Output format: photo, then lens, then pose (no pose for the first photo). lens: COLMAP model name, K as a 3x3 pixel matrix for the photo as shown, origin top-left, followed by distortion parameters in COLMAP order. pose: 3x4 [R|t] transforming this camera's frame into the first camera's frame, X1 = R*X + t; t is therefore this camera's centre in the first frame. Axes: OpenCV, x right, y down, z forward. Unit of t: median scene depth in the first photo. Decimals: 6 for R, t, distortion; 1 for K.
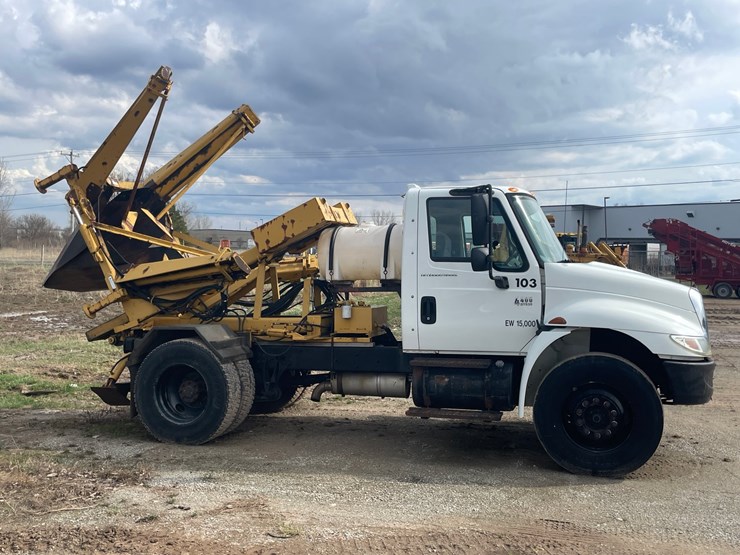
lens RADIAL K [[762.9, 0, 370.0], [0, 762.9, 277.5], [0, 0, 1]] dist [0.155496, -0.397917]
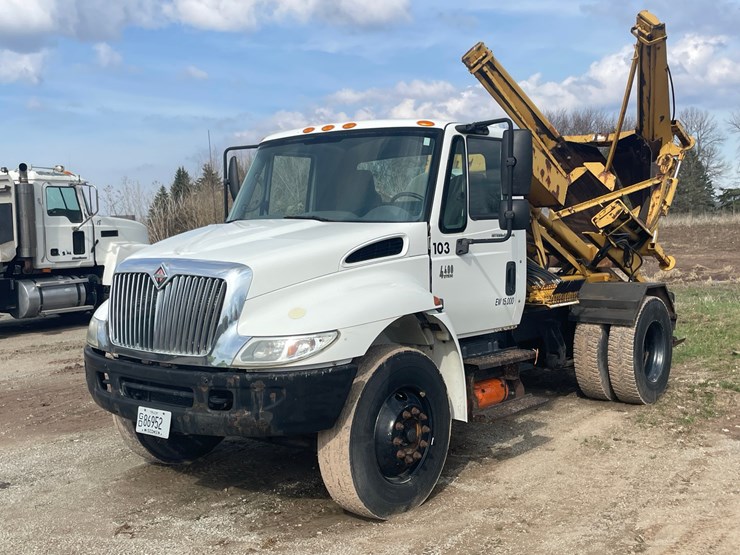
lens RADIAL K [[838.1, 0, 370.0], [0, 838.1, 277.5], [0, 0, 1]] dist [0.141231, -0.313115]
pose [[-0.384426, 0.059984, -0.921205, 0.932052], [0.009382, 0.998089, 0.061075, -0.013112], [0.923108, 0.014836, -0.384255, 1.329509]]
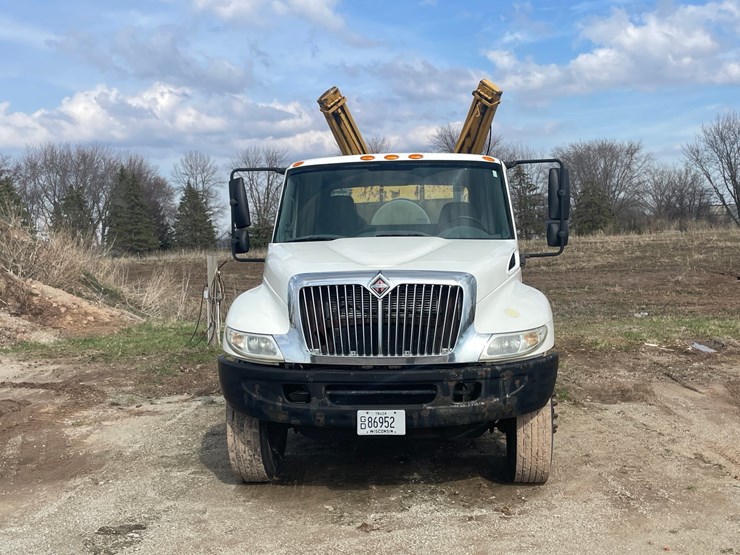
lens RADIAL K [[838.1, 0, 370.0], [0, 838.1, 277.5], [0, 0, 1]] dist [0.141231, -0.313115]
pose [[0.199437, 0.021064, -0.979684, 1.077311], [0.015599, 0.999574, 0.024667, -0.000734], [0.979787, -0.020202, 0.199023, 0.784833]]
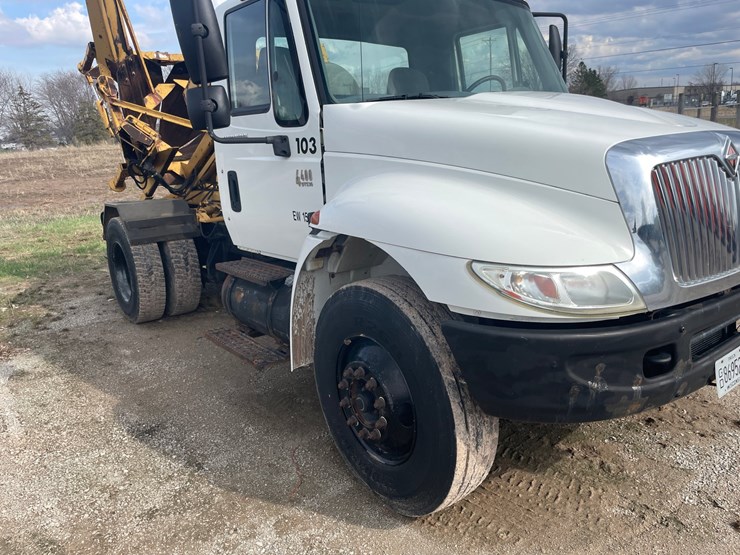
lens RADIAL K [[562.6, 0, 370.0], [0, 562.6, 277.5], [0, 0, 1]] dist [0.093834, -0.133722]
pose [[0.804421, 0.092605, -0.586798, 0.424490], [0.052605, 0.972791, 0.225634, 0.008580], [0.591726, -0.212373, 0.777662, 0.588387]]
